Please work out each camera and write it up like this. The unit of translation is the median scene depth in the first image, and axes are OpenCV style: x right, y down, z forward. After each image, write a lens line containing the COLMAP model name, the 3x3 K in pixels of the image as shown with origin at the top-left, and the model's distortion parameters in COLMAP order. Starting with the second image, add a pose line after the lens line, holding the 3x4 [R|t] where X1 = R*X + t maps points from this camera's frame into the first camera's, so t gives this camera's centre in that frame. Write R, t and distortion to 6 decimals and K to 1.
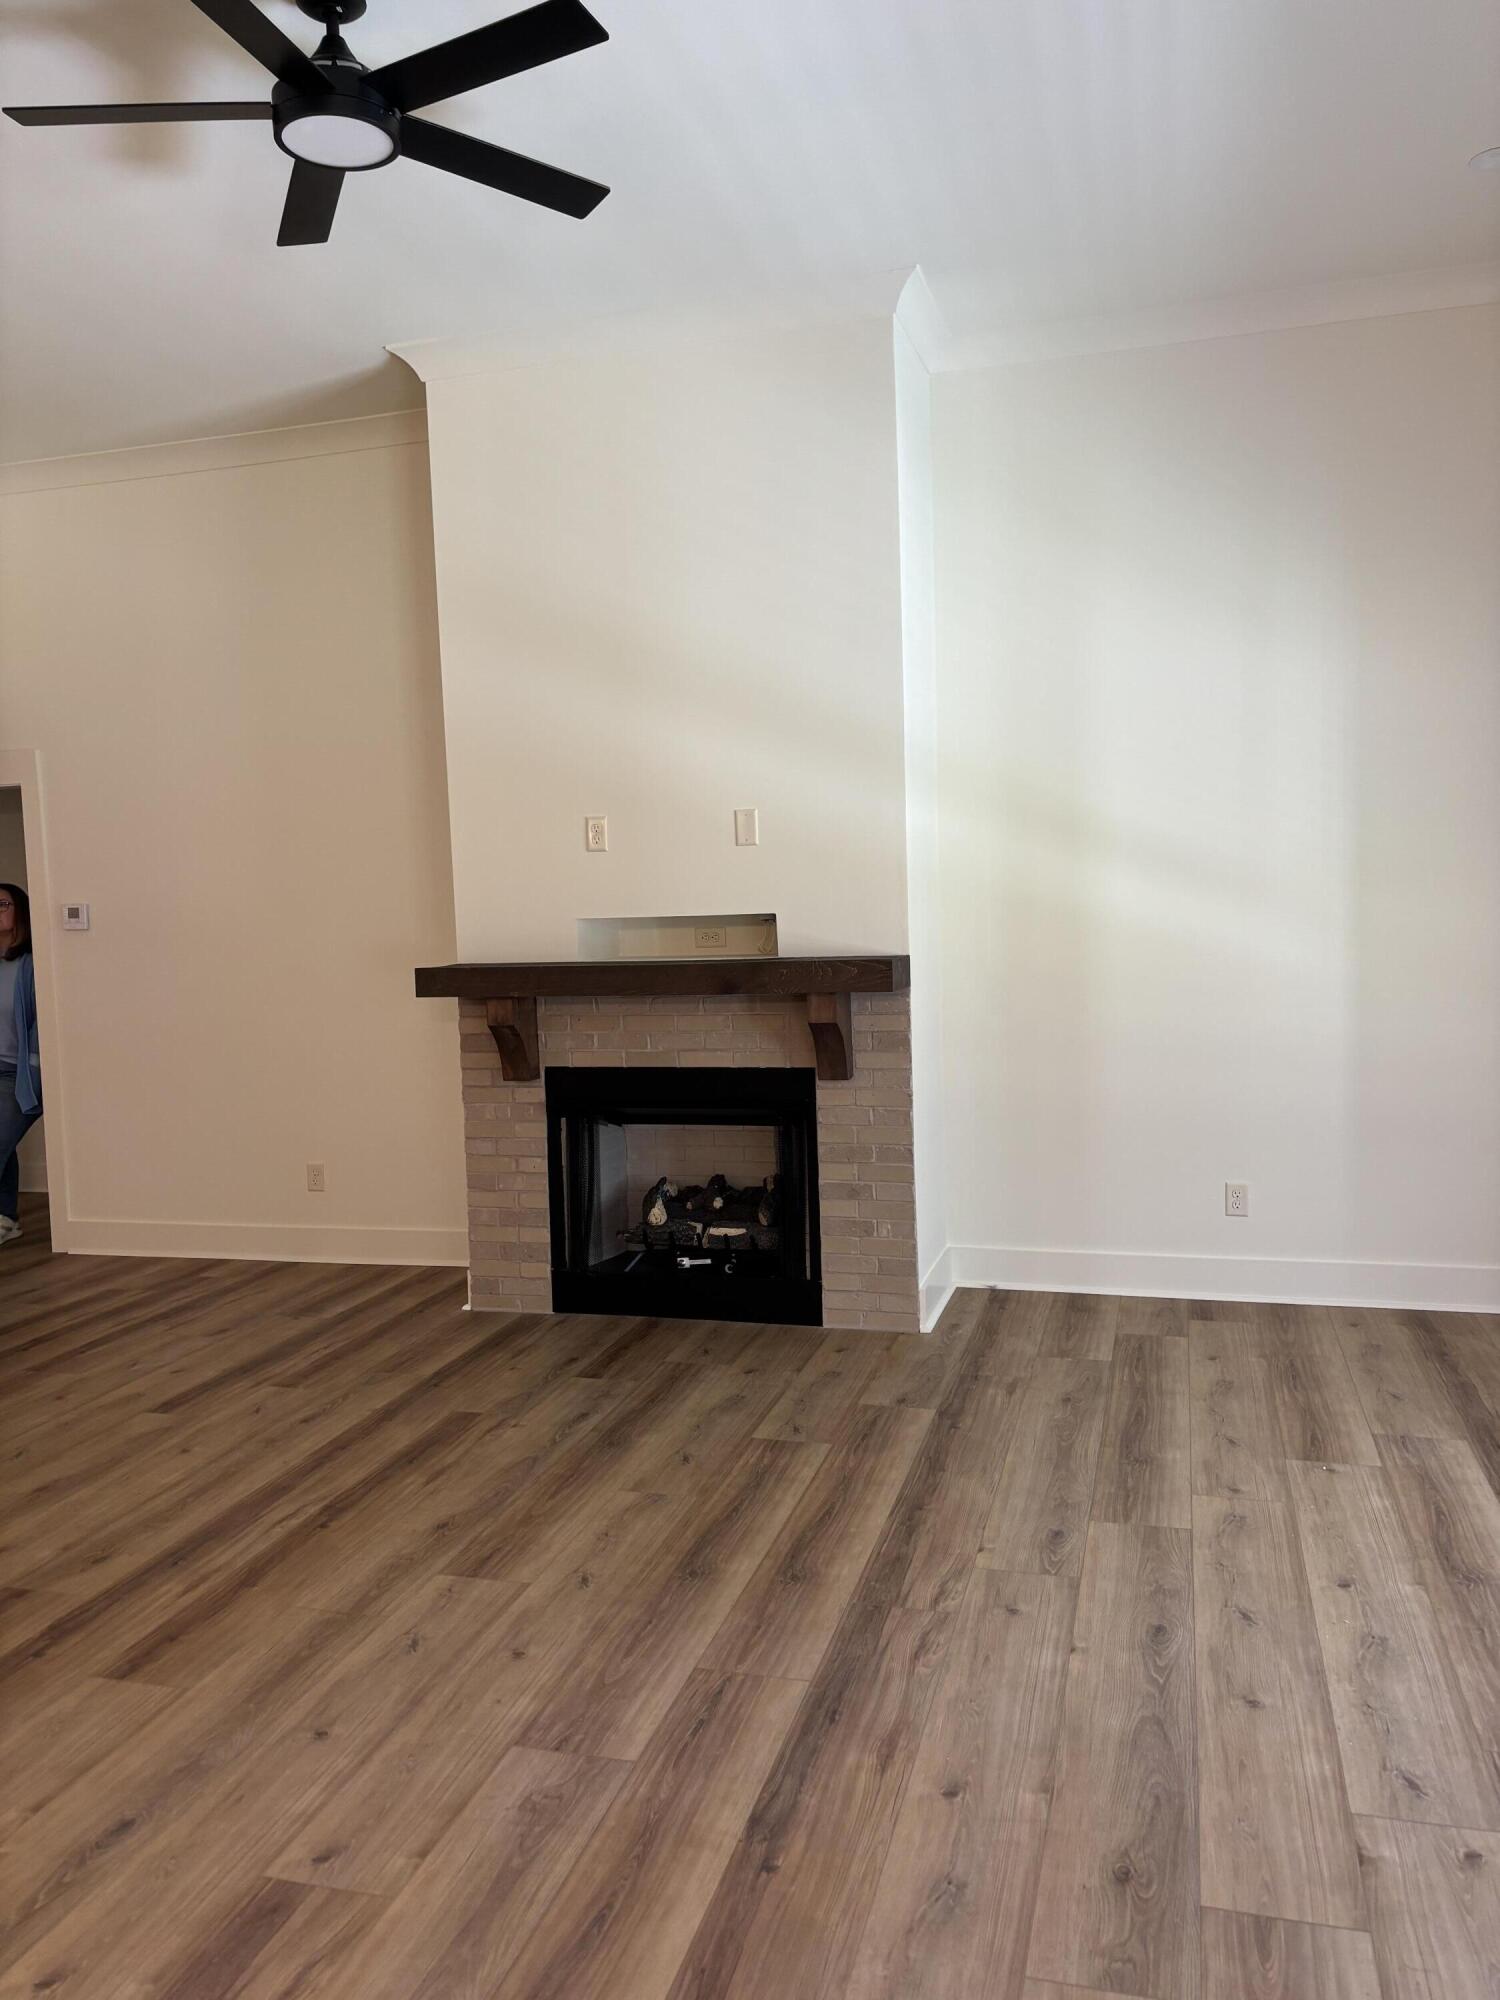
lens RADIAL K [[1484.7, 0, 736.4], [0, 1484.7, 1017.4], [0, 0, 1]] dist [0.046494, -0.049164]
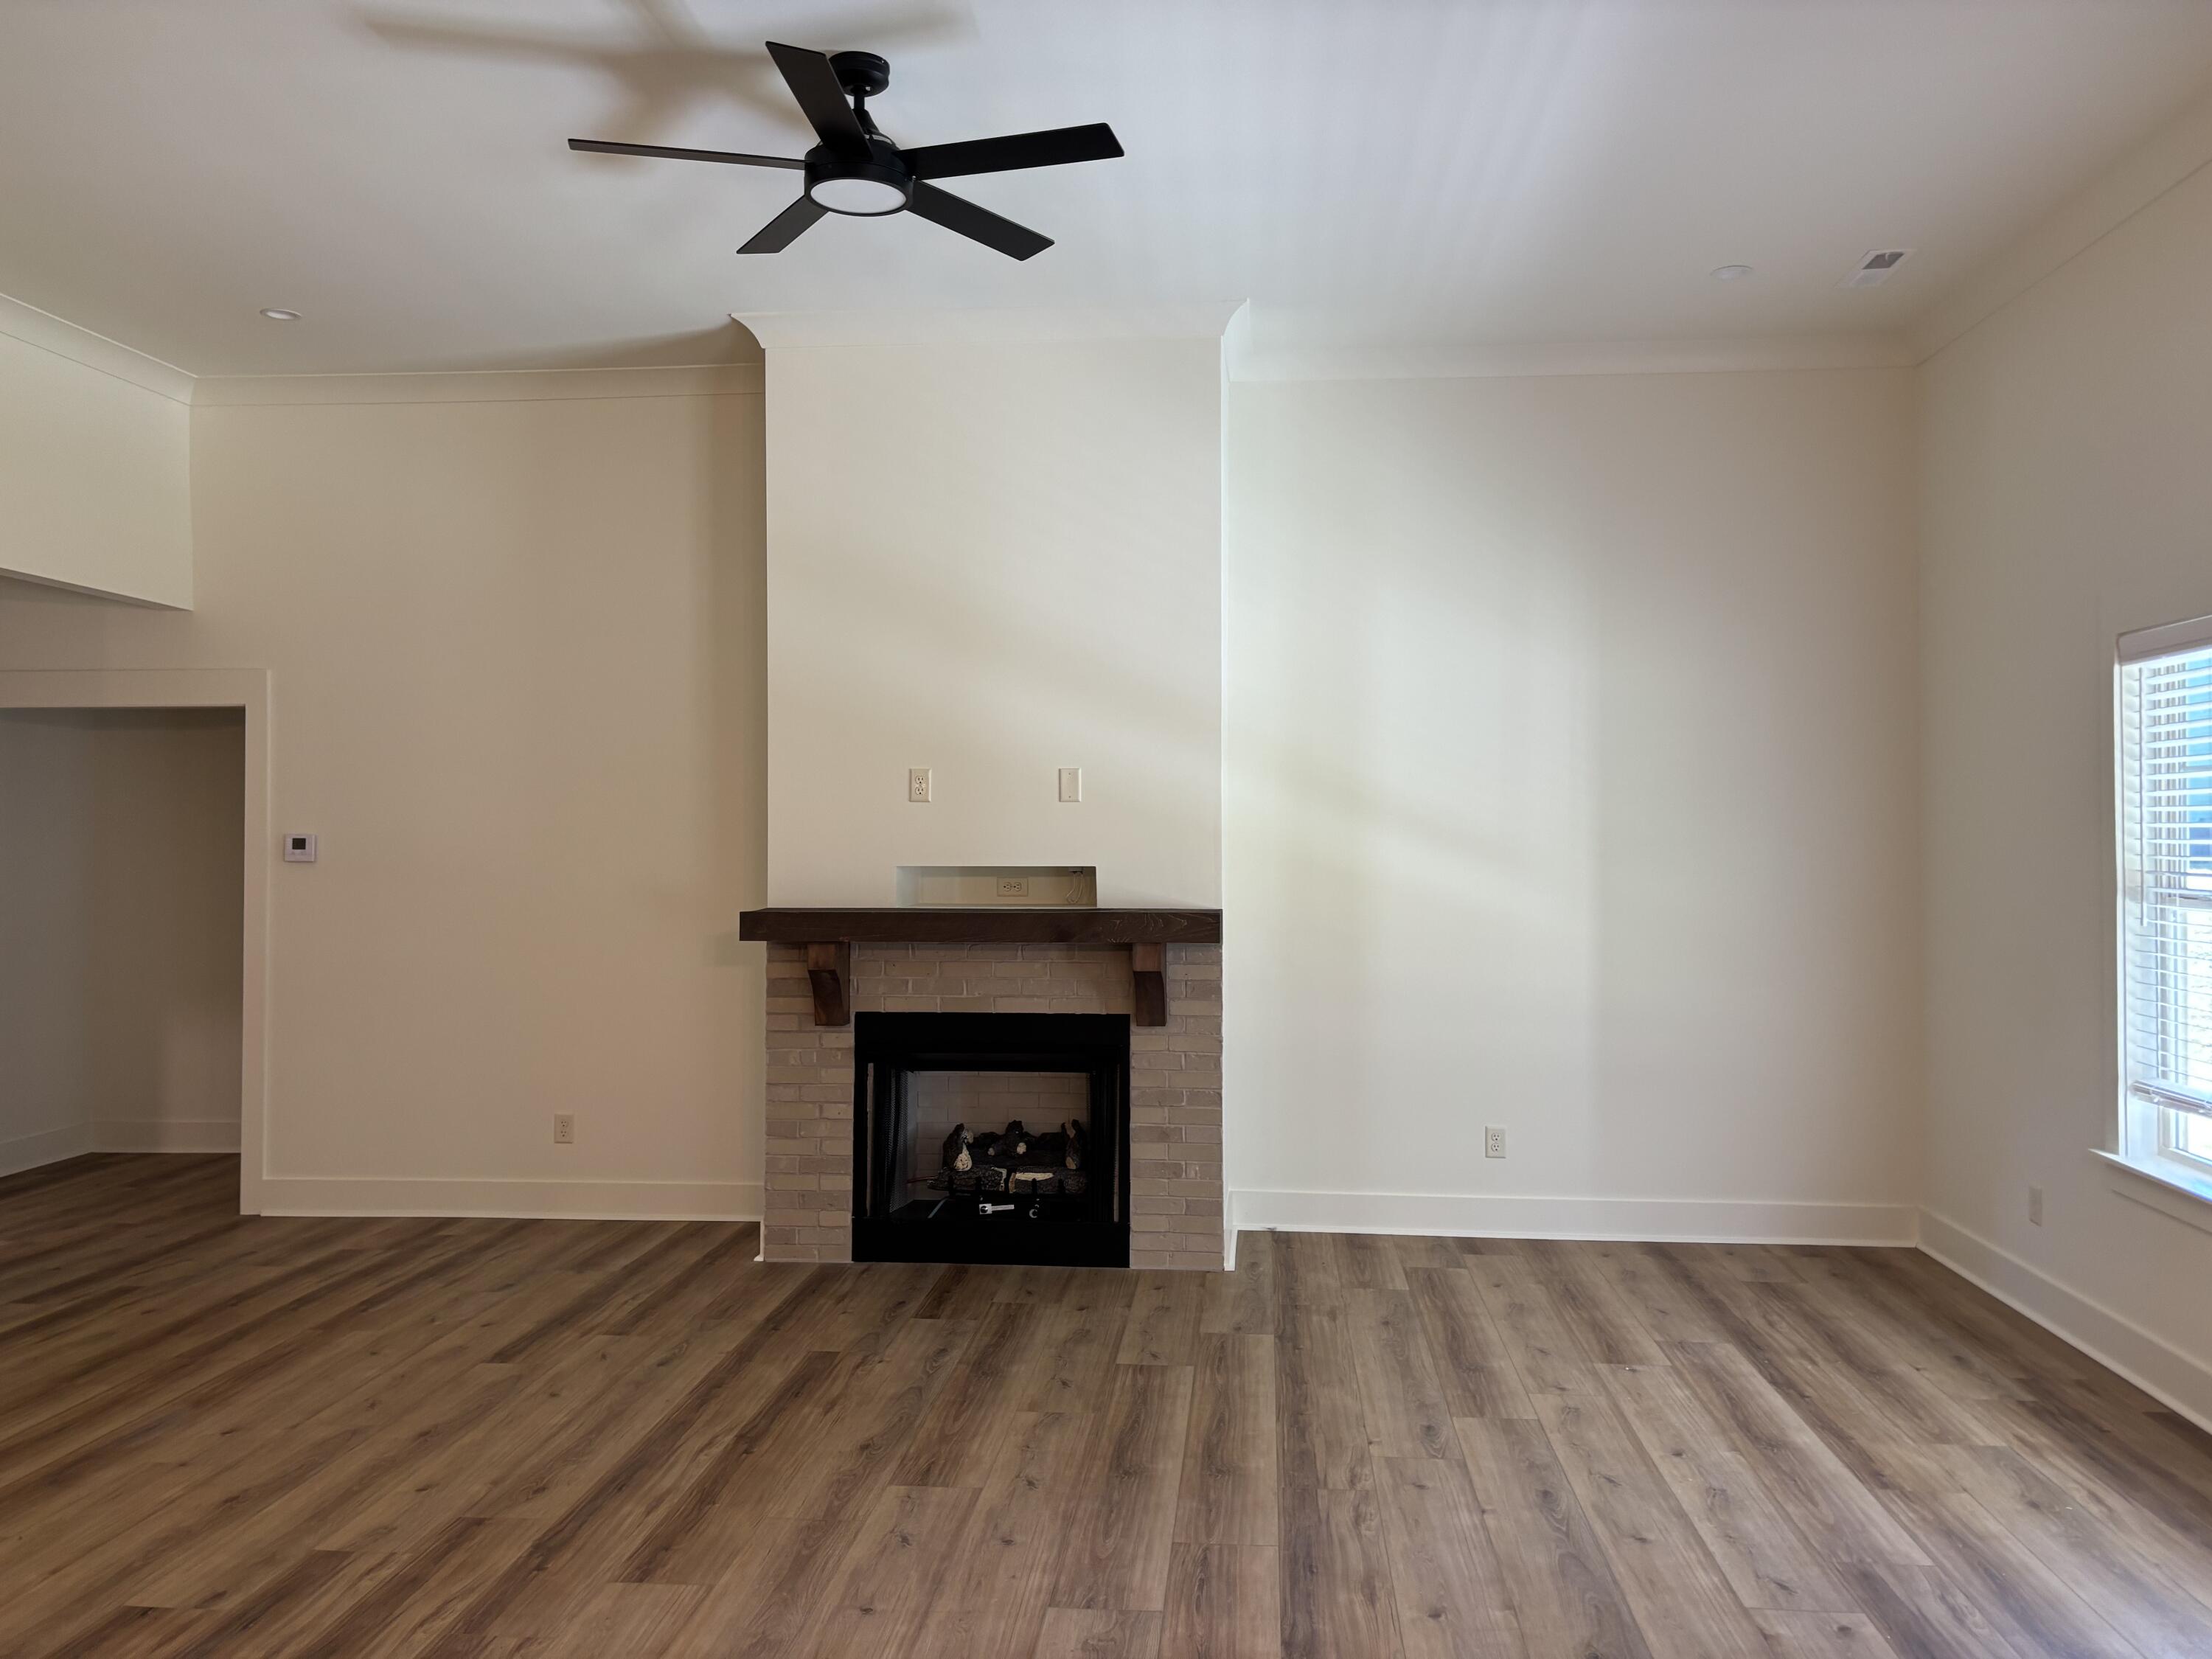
lens RADIAL K [[1642.1, 0, 1114.3], [0, 1642.1, 818.5], [0, 0, 1]] dist [0.046494, -0.049164]
pose [[0.979948, 0.034464, 0.196251, -0.208414], [-0.015770, 0.995254, -0.096029, 0.008151], [-0.198629, 0.091008, 0.975840, -0.159556]]
